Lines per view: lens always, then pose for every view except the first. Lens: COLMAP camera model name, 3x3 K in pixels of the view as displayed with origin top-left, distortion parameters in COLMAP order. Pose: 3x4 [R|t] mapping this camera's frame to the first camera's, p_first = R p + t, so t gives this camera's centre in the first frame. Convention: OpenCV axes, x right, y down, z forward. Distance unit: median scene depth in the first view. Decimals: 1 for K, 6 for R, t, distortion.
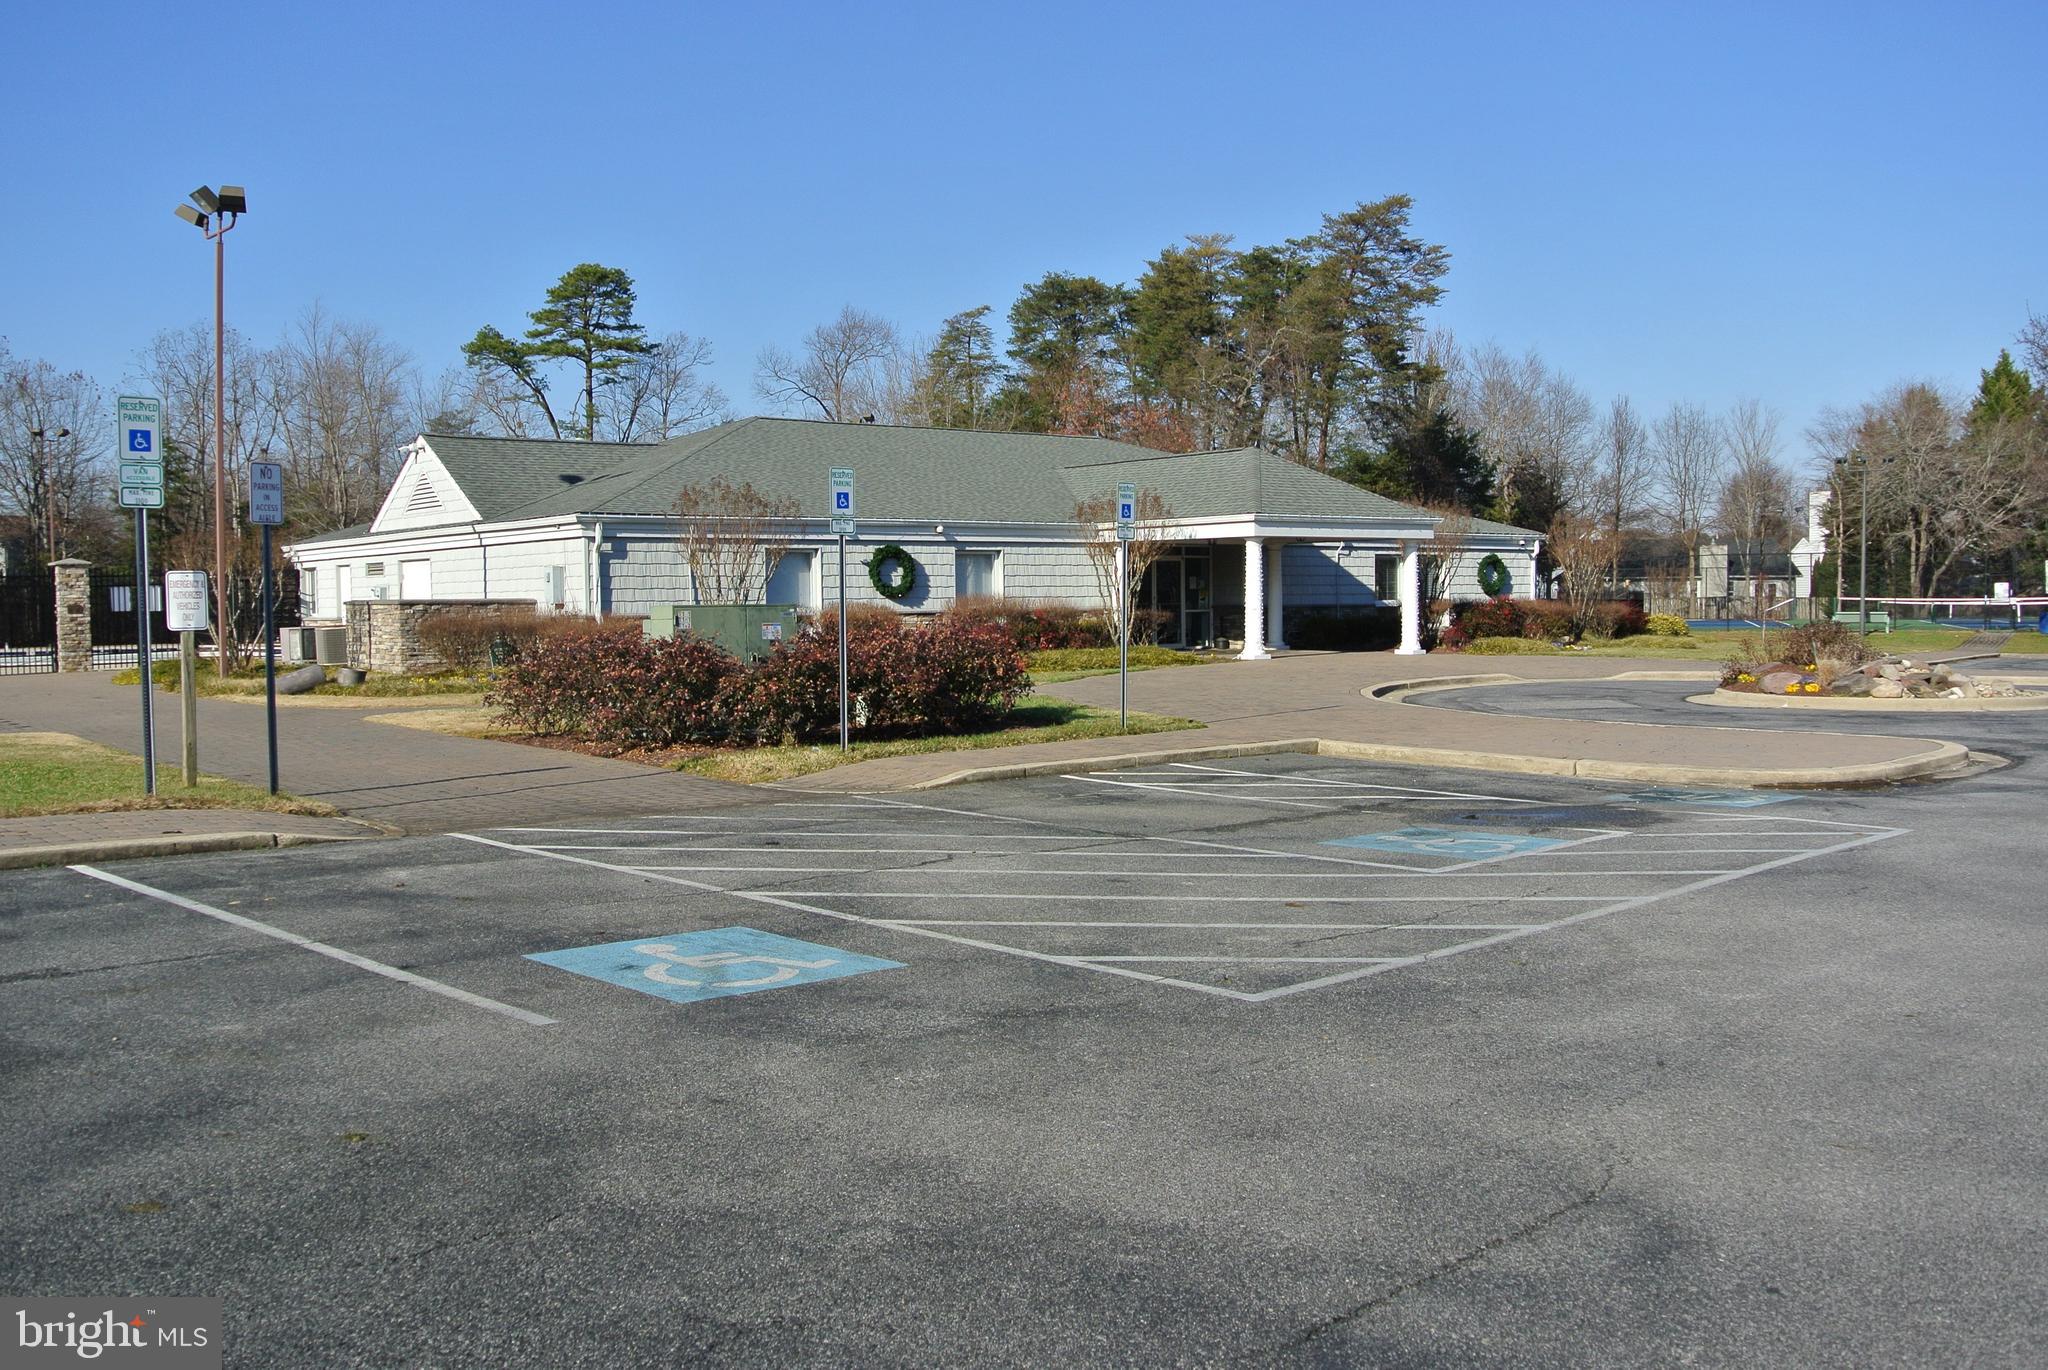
lens RADIAL K [[1801.3, 0, 1024.0], [0, 1801.3, 685.0], [0, 0, 1]] dist [-0.091994, -0.001174]
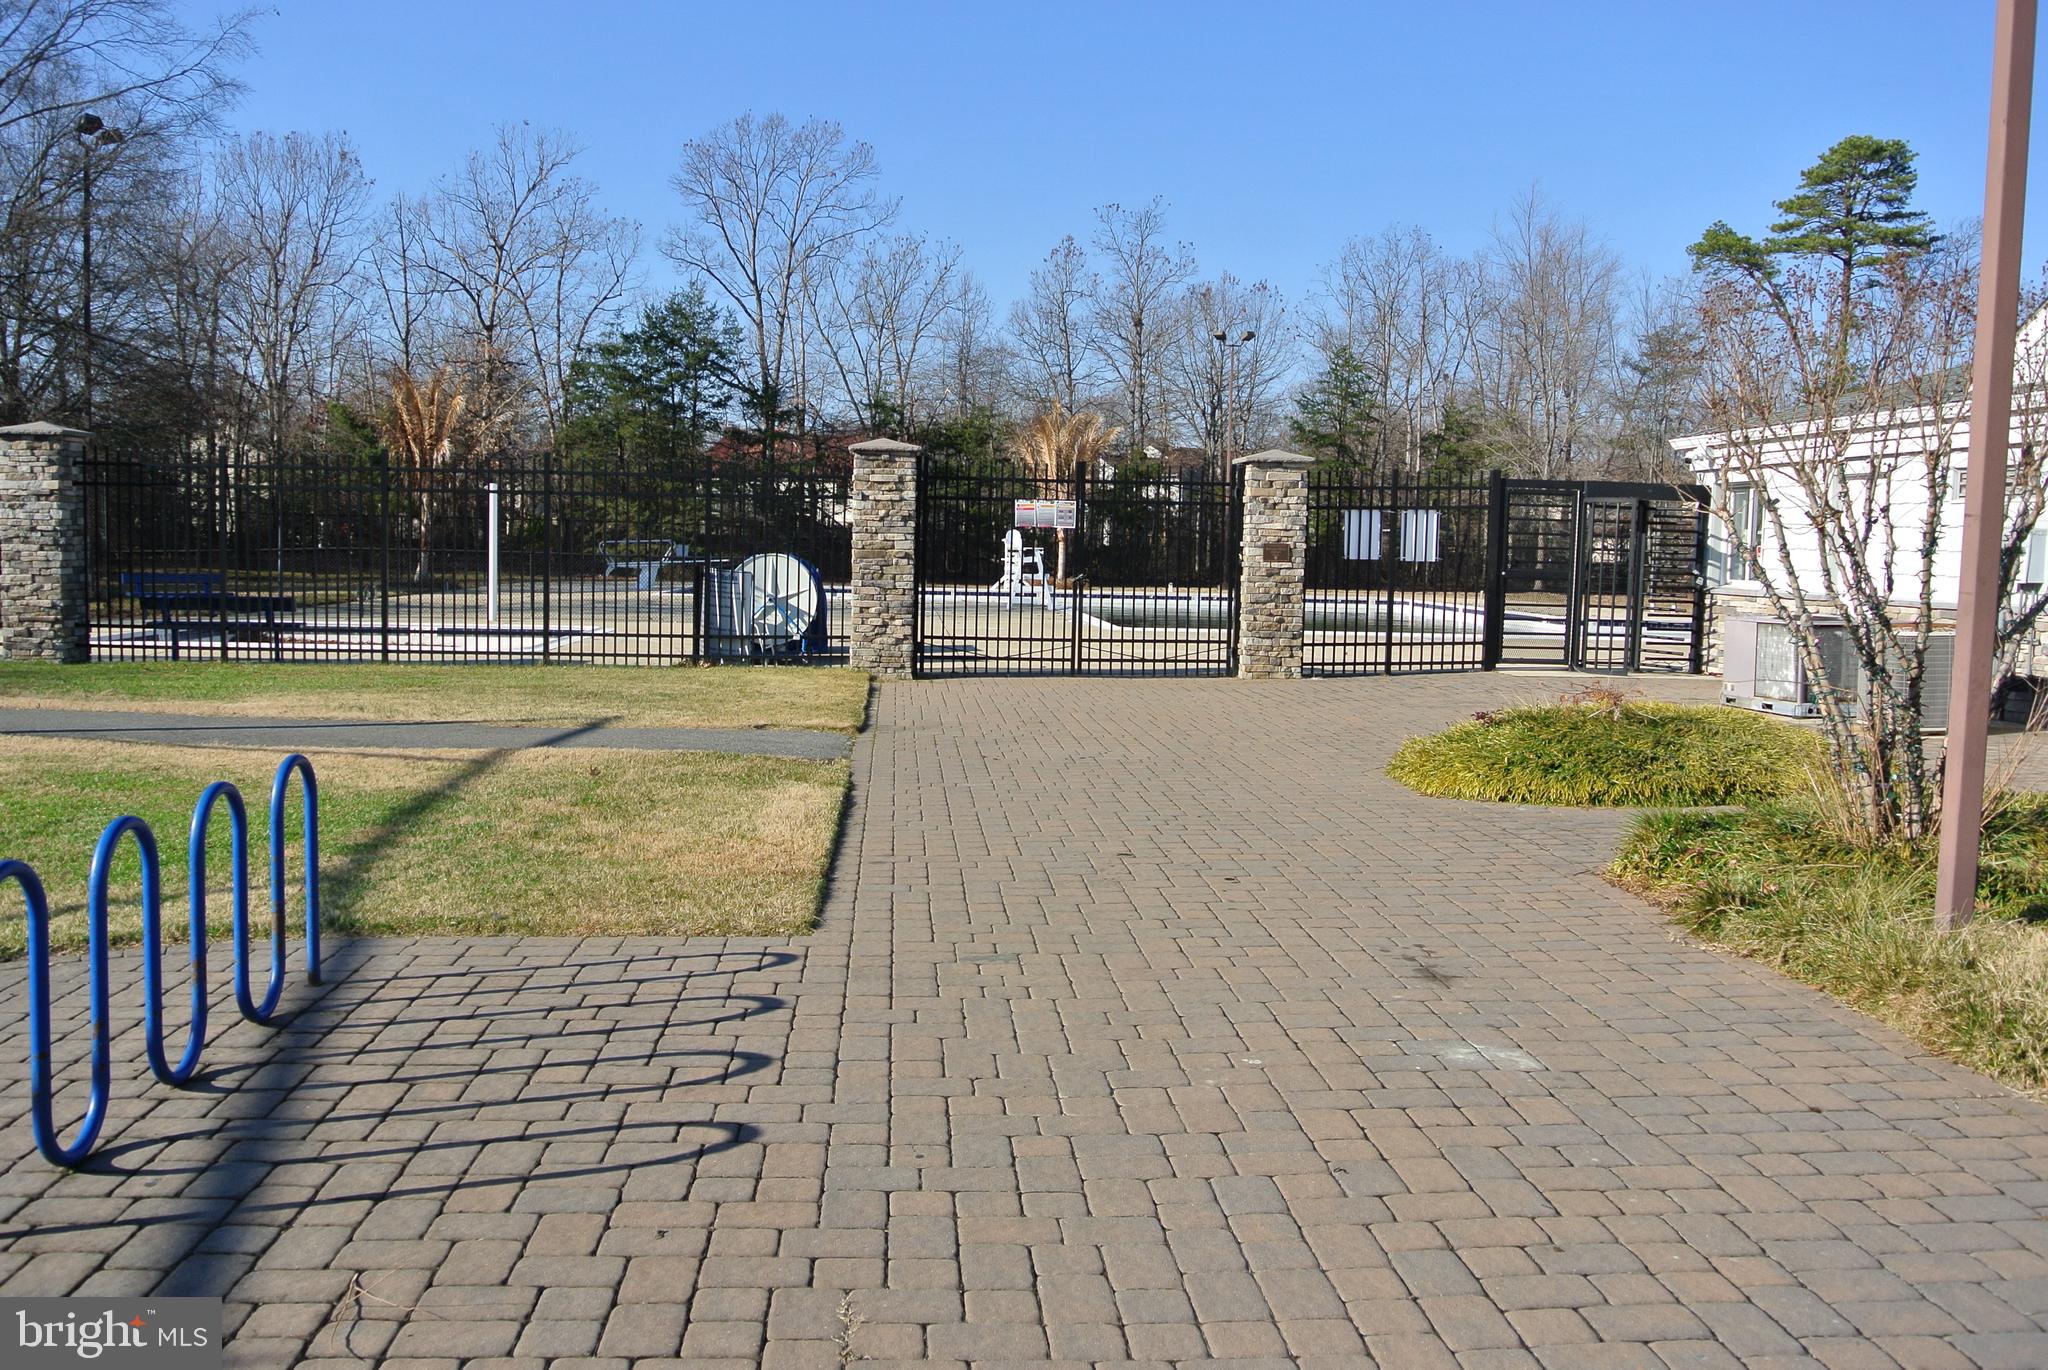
lens RADIAL K [[1690.5, 0, 1024.0], [0, 1690.5, 685.0], [0, 0, 1]] dist [-0.047375, -0.002646]
pose [[0.812658, 0.084159, -0.576632, -0.098612], [-0.063666, 0.996416, 0.055700, -0.008572], [0.579253, -0.008554, 0.815103, 0.174673]]
